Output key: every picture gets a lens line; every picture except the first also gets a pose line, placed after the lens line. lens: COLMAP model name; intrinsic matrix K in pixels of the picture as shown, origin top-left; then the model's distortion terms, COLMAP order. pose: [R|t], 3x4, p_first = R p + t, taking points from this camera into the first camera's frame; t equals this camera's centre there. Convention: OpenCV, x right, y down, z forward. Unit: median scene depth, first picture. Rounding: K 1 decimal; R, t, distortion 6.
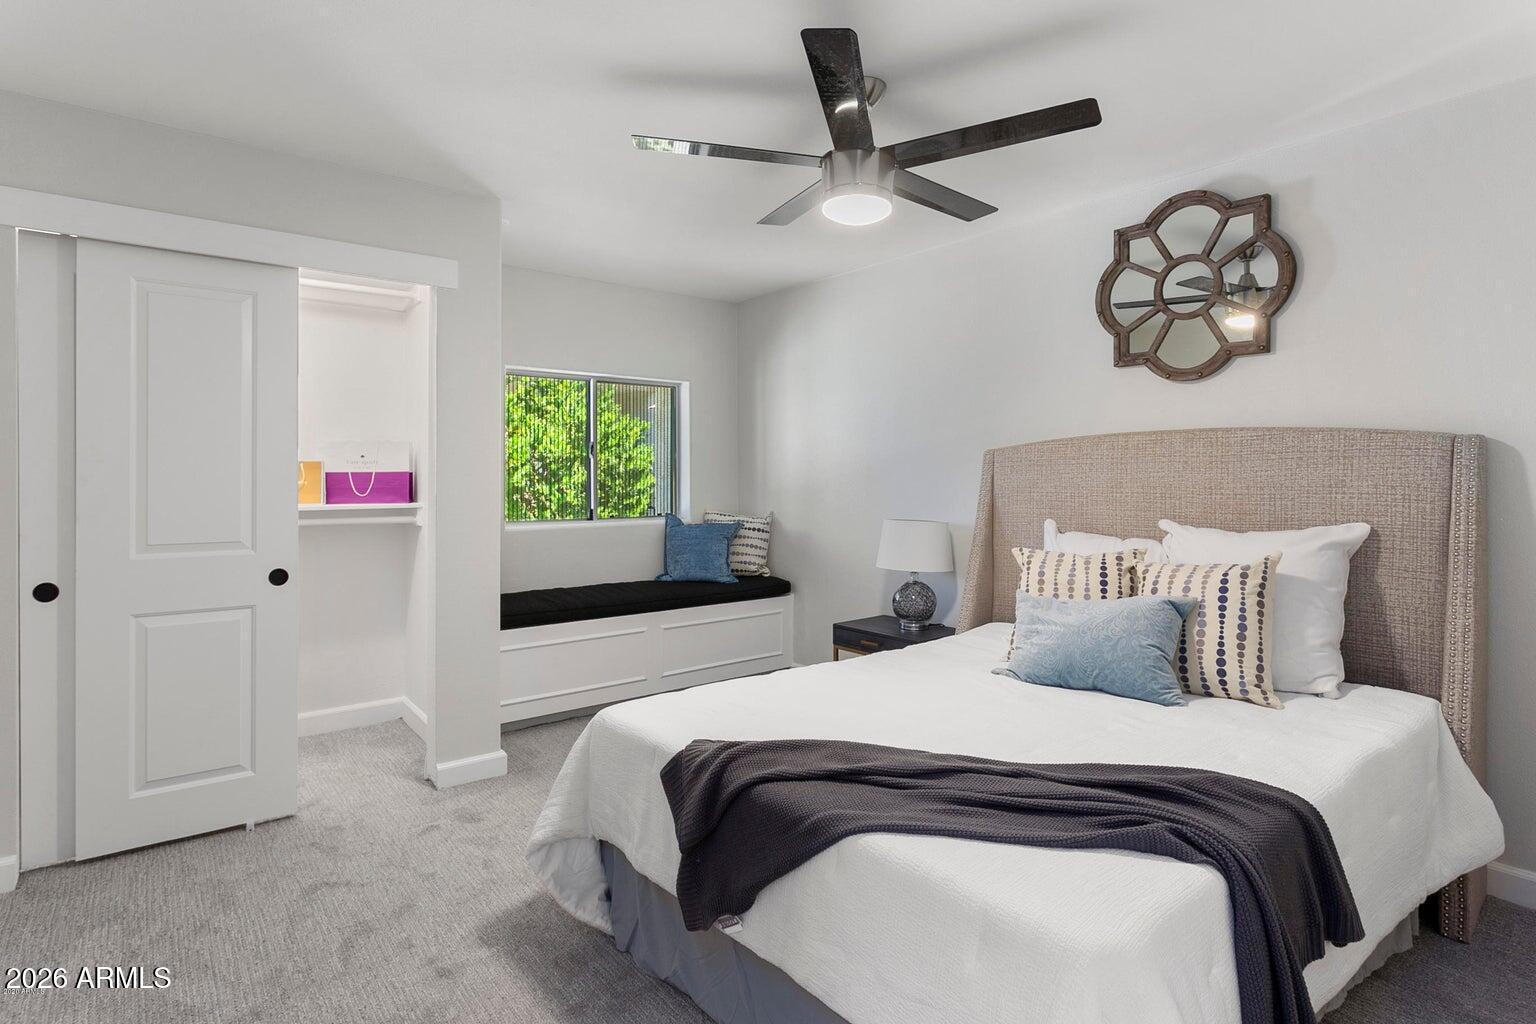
lens RADIAL K [[847.7, 0, 767.1], [0, 847.7, 480.9], [0, 0, 1]] dist [-0.000769, 0.000795]
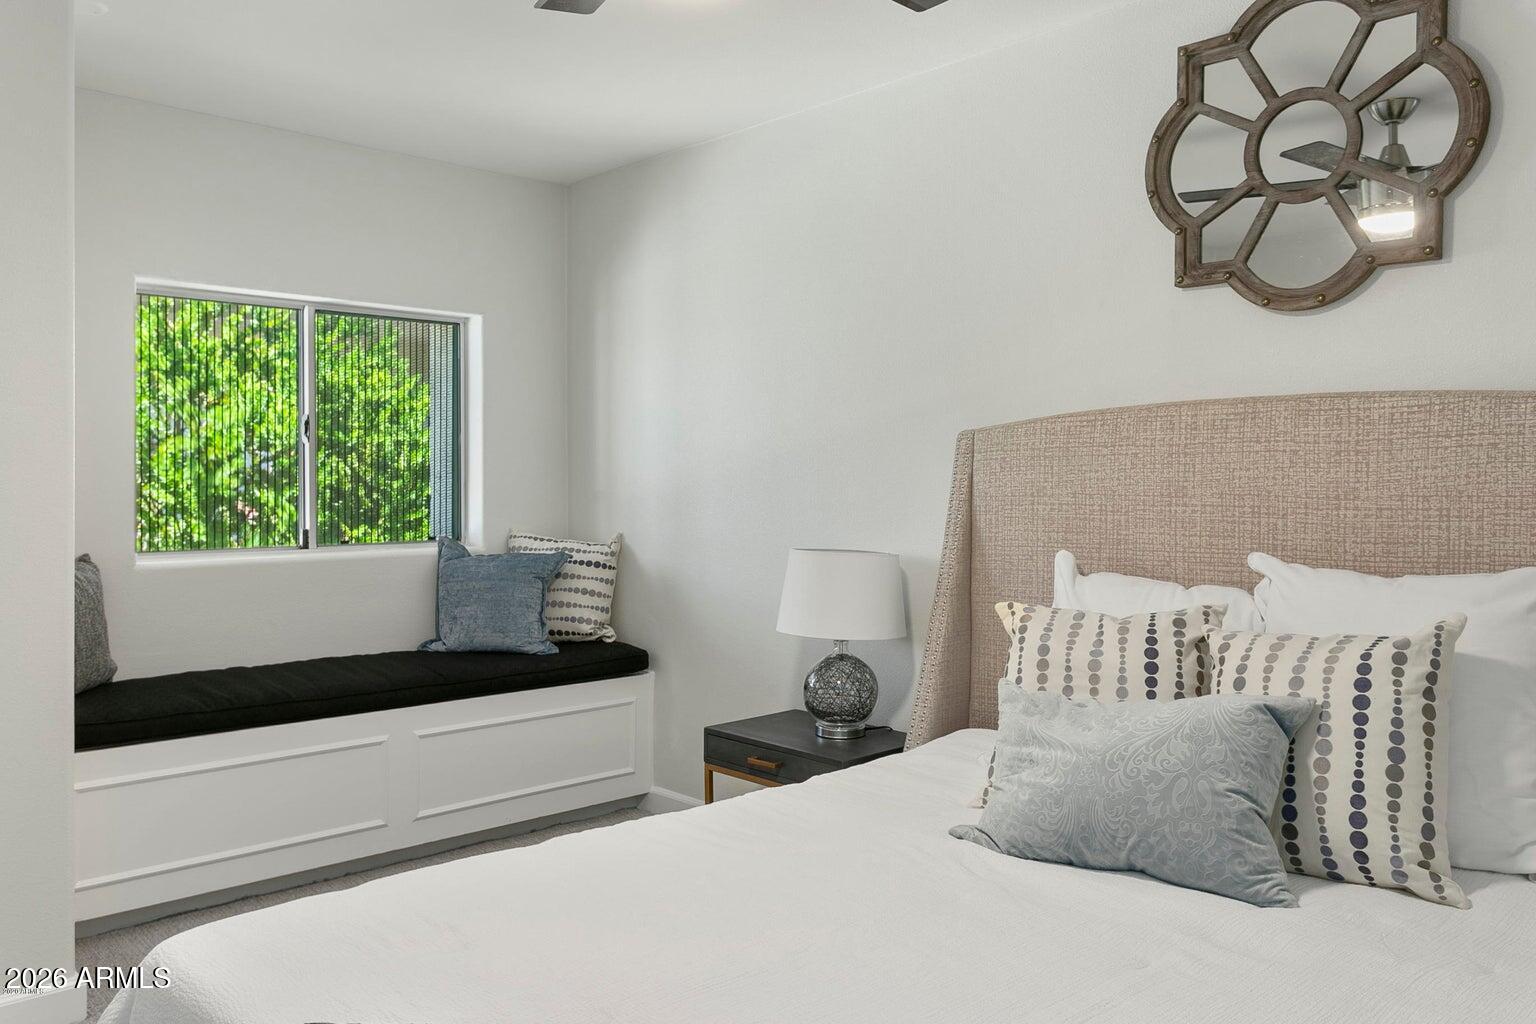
lens RADIAL K [[1247.0, 0, 768.0], [0, 1247.0, 512.0], [0, 0, 1]] dist [0.006852, -0.006141]
pose [[0.997716, 0.000632, 0.067552, 0.077541], [-0.002249, 0.999713, 0.023856, -0.000938], [-0.067517, -0.023953, 0.997431, 0.172709]]
